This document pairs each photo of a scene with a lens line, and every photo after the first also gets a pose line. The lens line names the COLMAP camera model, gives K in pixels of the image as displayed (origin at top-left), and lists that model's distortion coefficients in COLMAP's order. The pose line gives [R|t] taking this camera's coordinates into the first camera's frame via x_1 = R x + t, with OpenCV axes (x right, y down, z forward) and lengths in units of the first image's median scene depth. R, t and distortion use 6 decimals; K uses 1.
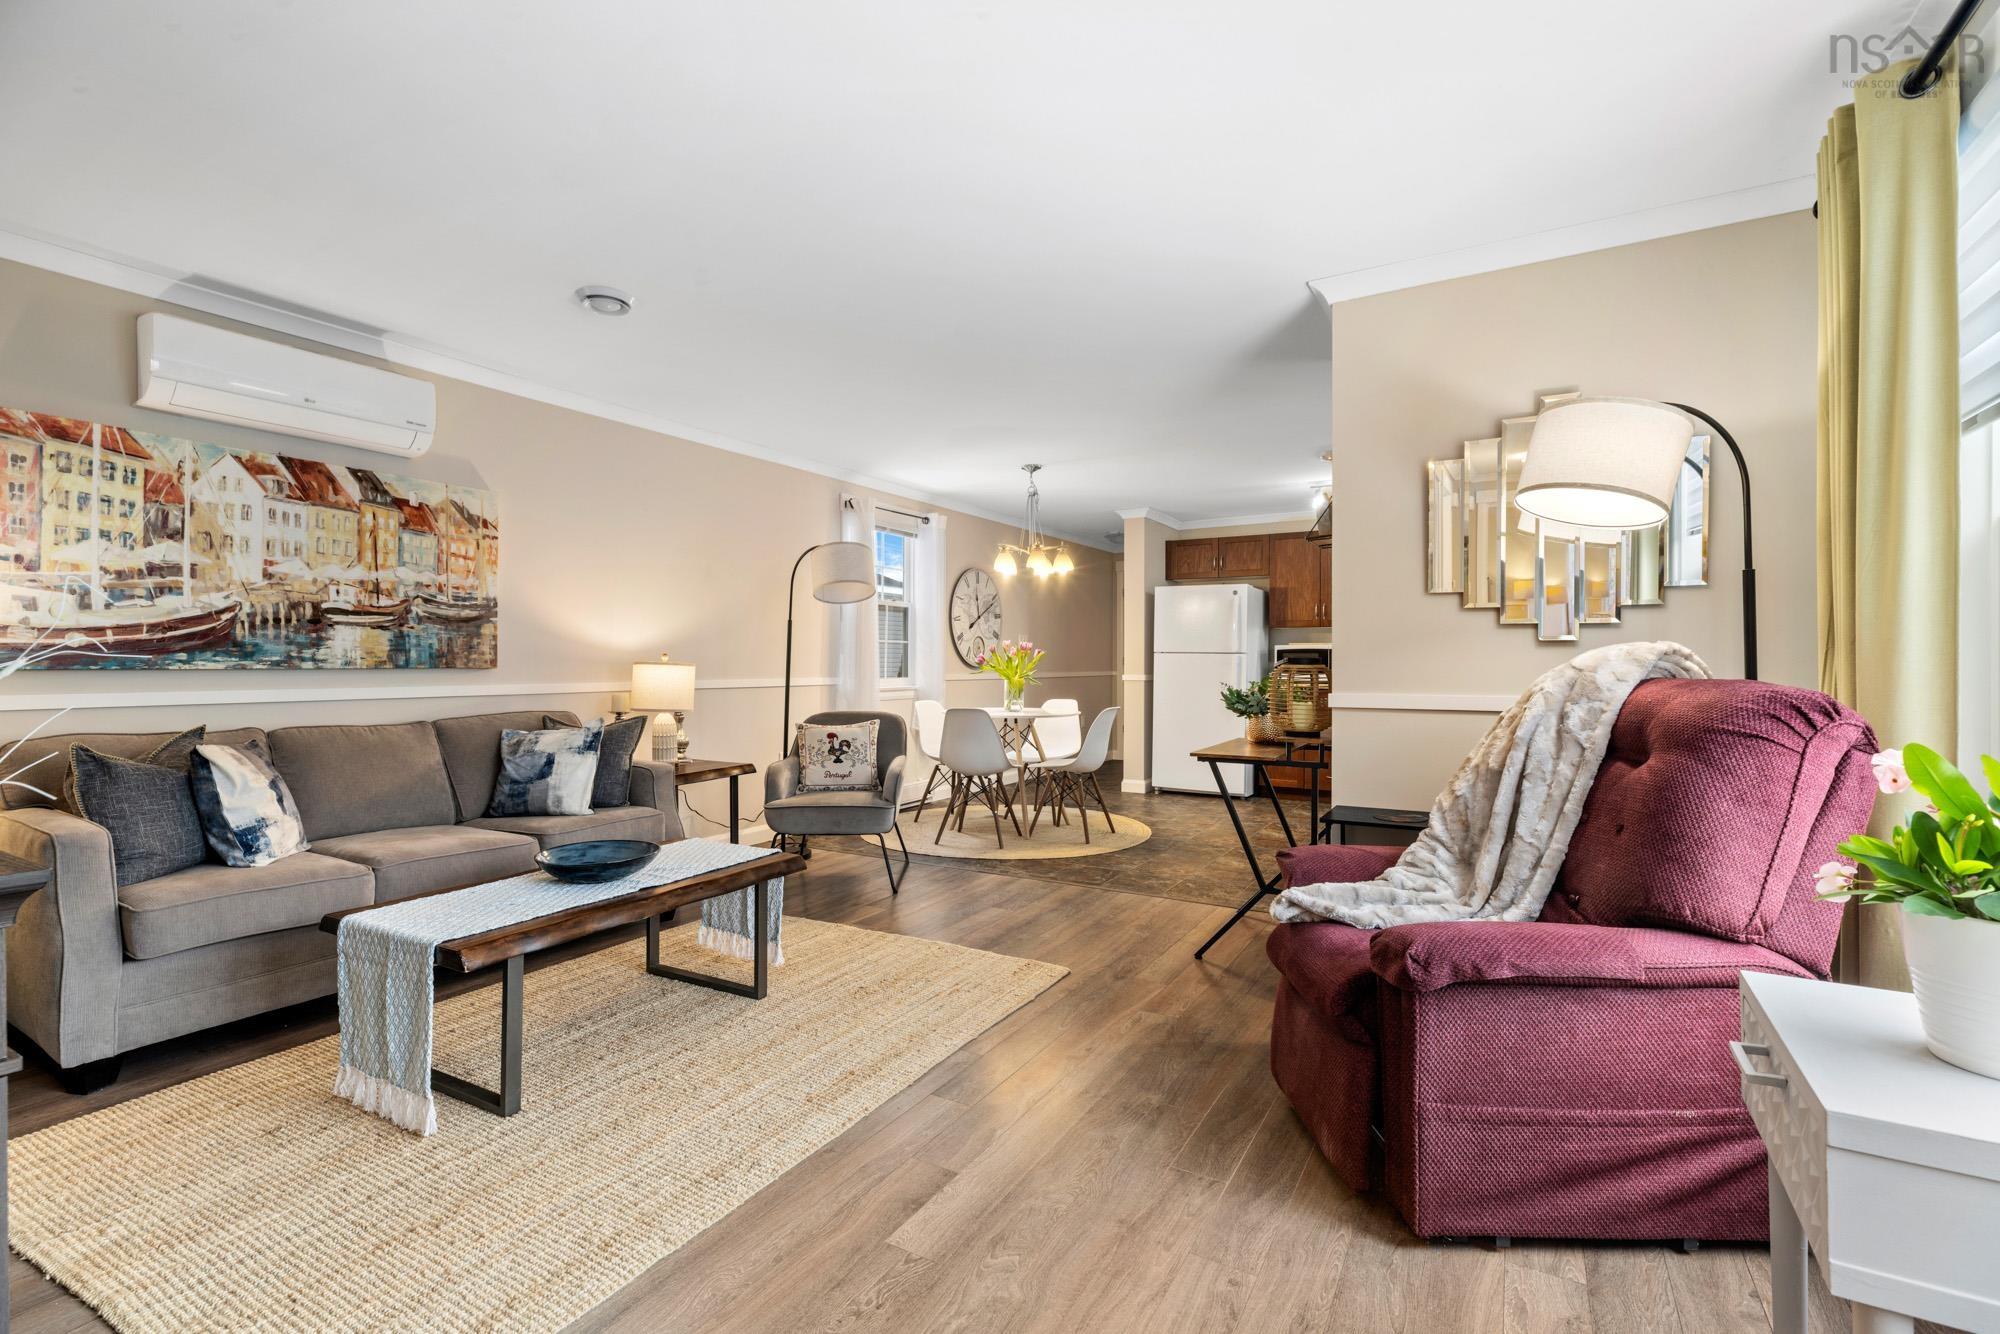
lens RADIAL K [[902.9, 0, 991.9], [0, 902.9, 657.9], [0, 0, 1]] dist [0.005109, 0.000309]
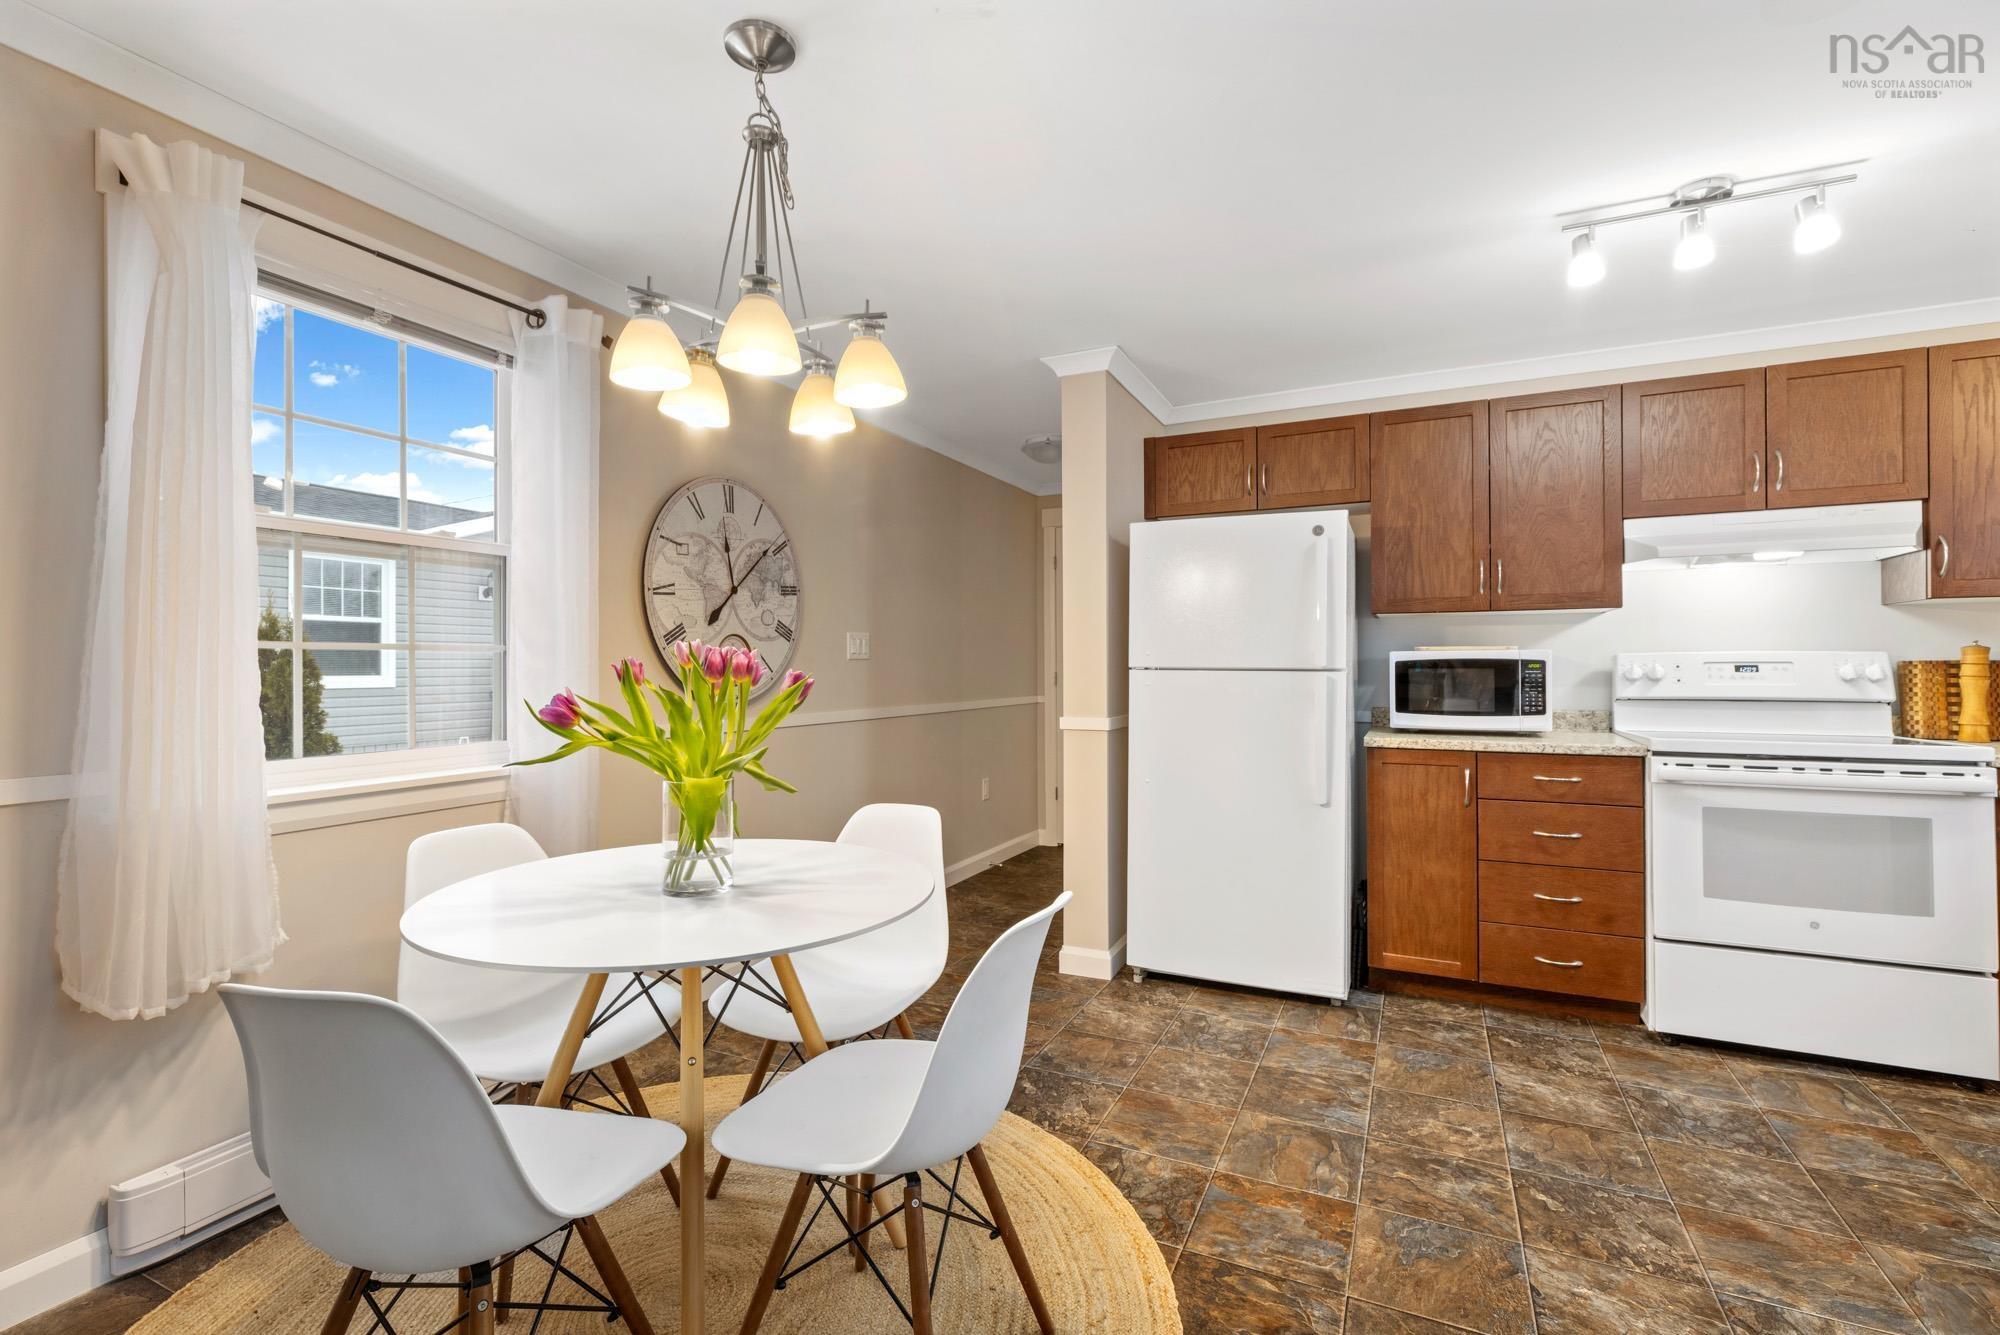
lens RADIAL K [[902.9, 0, 999.4], [0, 902.9, 662.2], [0, 0, 1]] dist [0.005109, 0.000309]
pose [[0.995870, -0.005927, 0.090602, 0.073264], [0.005949, 0.999982, 0.000025, -0.009462], [-0.090600, 0.000515, 0.995887, 0.553098]]
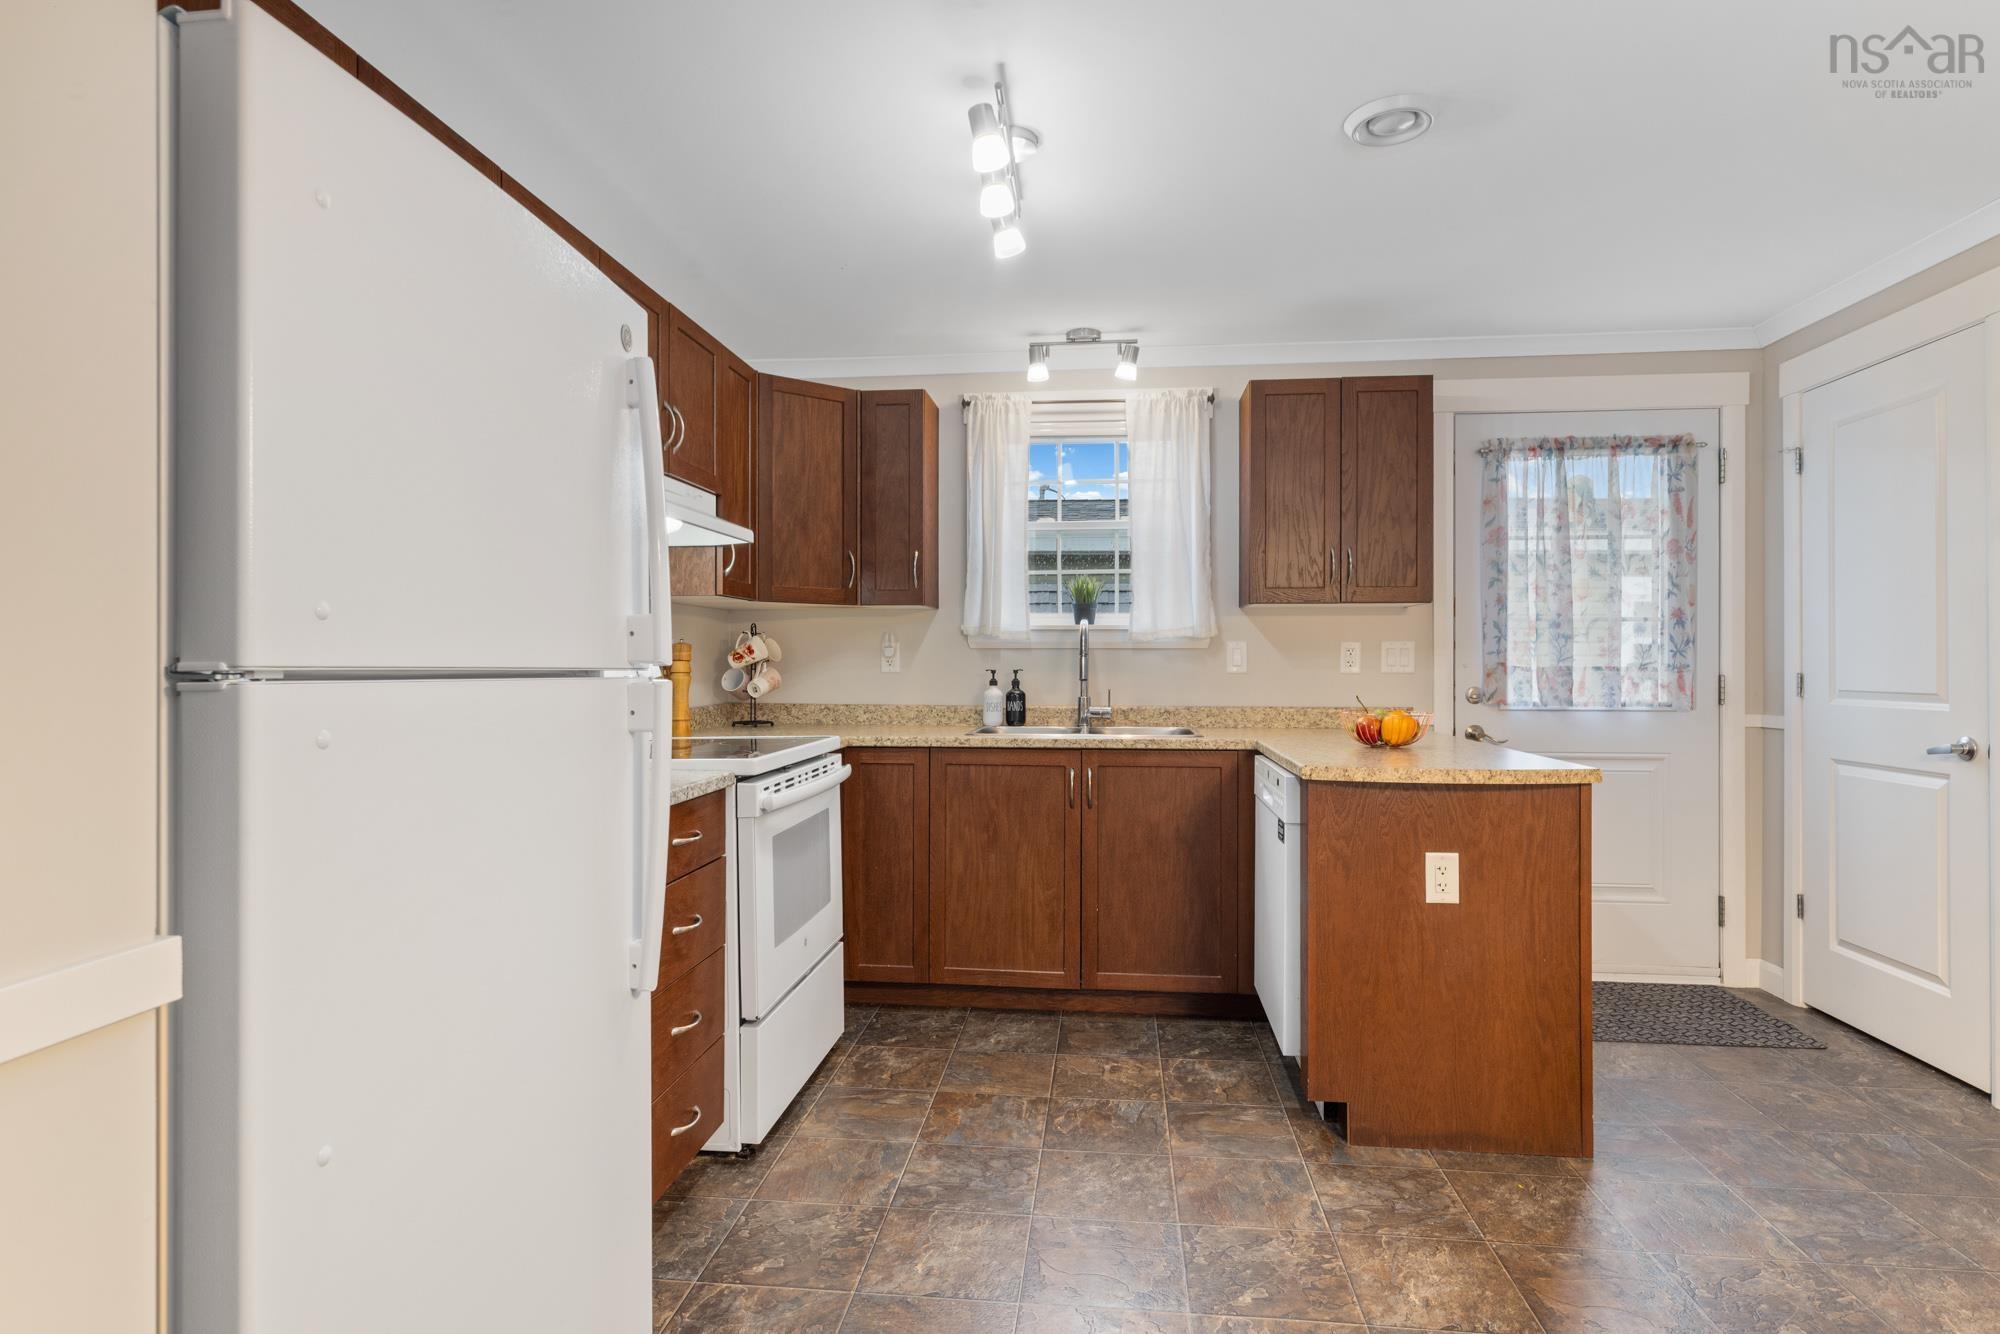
lens RADIAL K [[1056.9, 0, 1006.5], [0, 1056.9, 656.7], [0, 0, 1]] dist [0.003566, -0.001476]
pose [[-0.410474, -0.001238, 0.911871, 0.042547], [-0.006244, 0.999979, -0.001453, -0.008210], [-0.911851, -0.006290, -0.410474, 0.968338]]
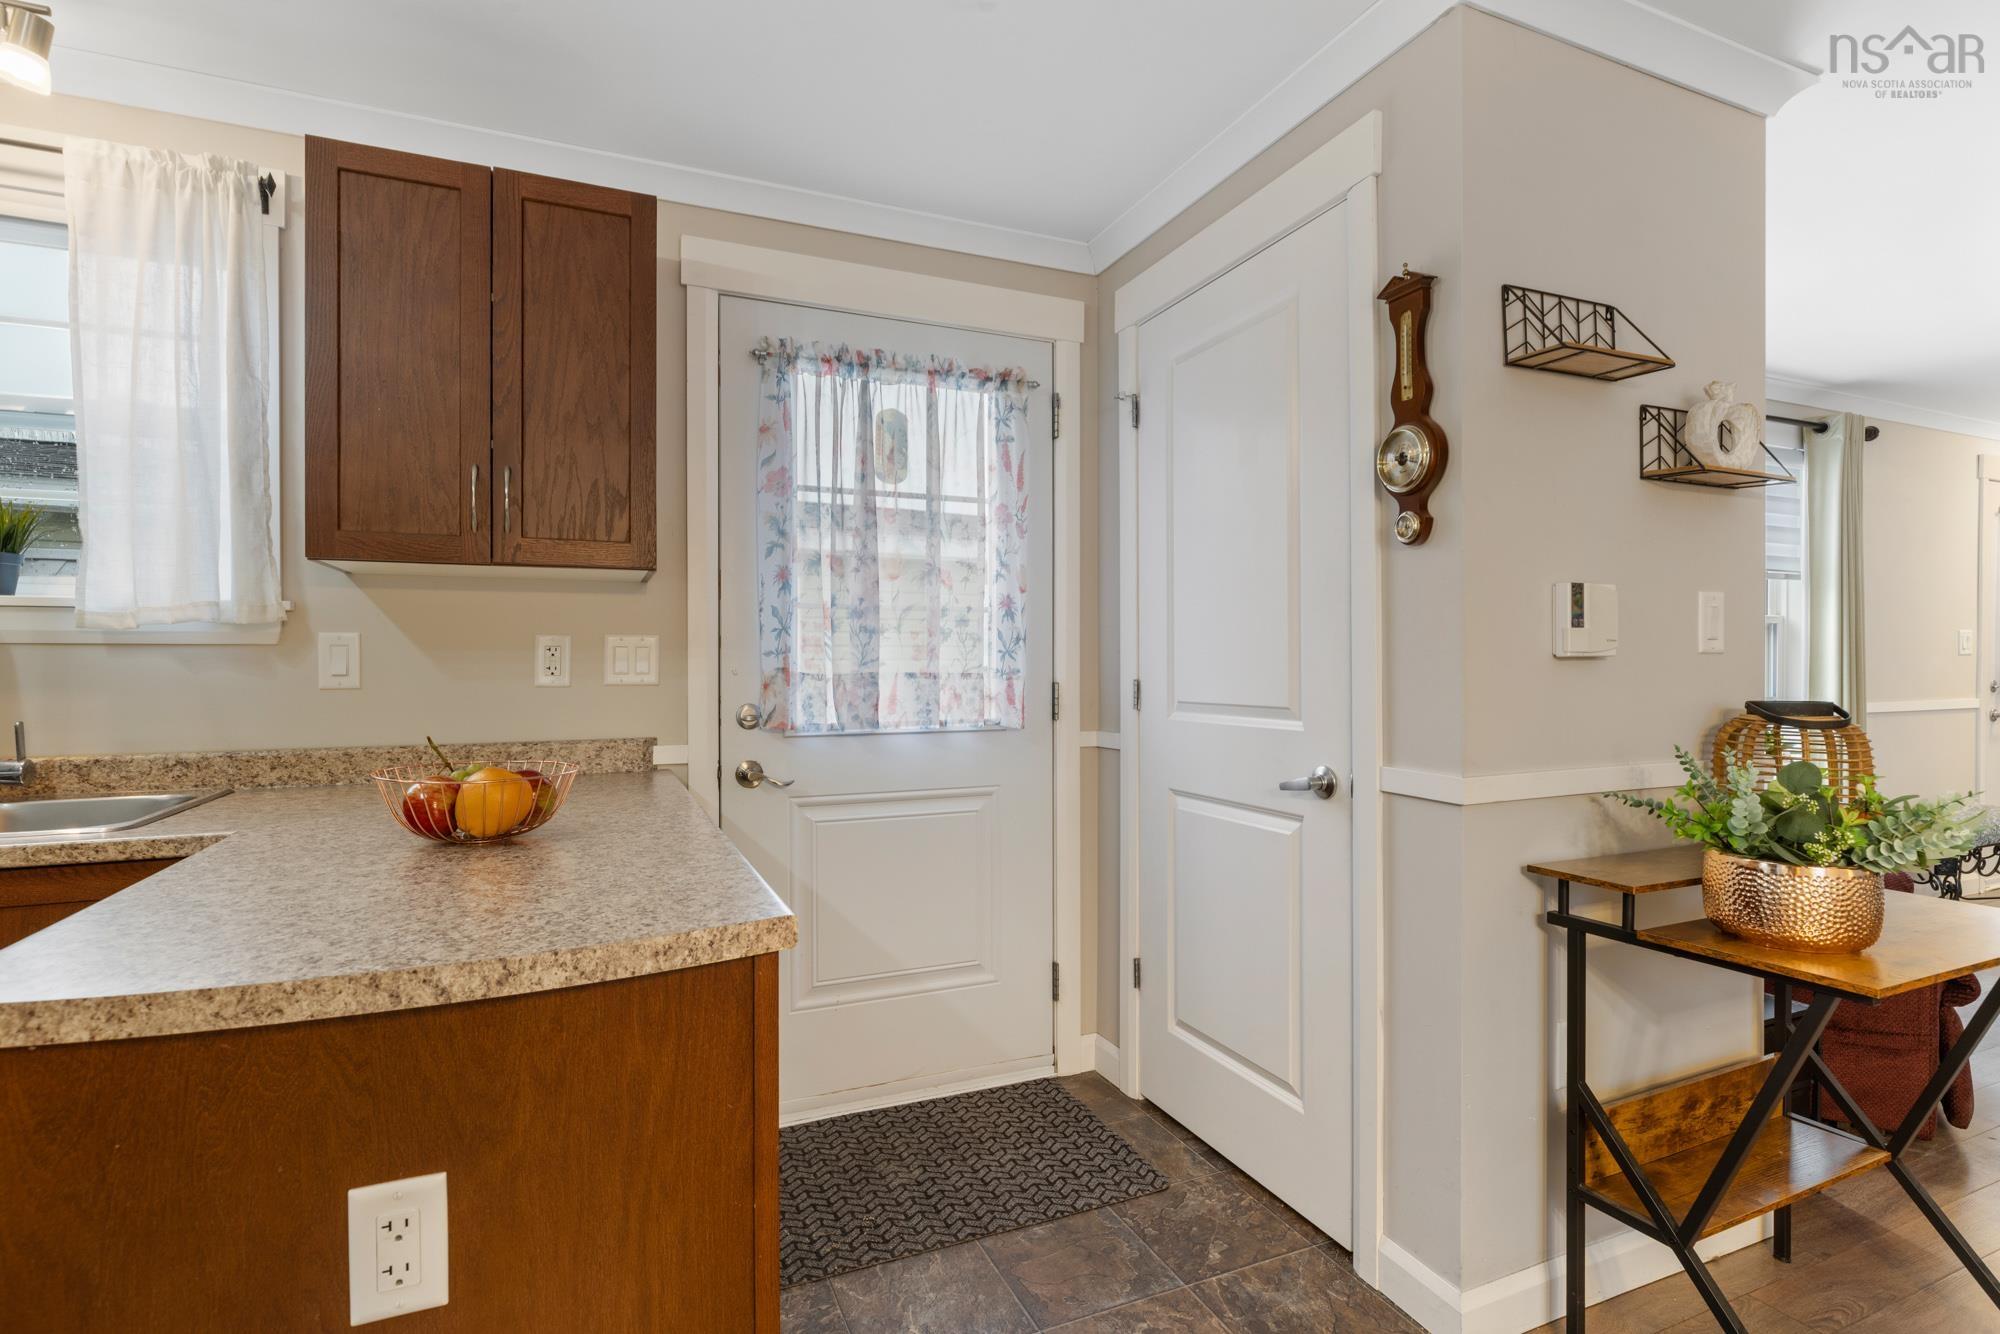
lens RADIAL K [[957.7, 0, 996.5], [0, 957.7, 667.6], [0, 0, 1]] dist [-0.011354, 0.000973]
pose [[-0.806887, -0.004354, 0.590690, 0.171559], [-0.003483, 0.999991, 0.002612, -0.008691], [-0.590696, 0.000050, -0.806894, 0.747795]]
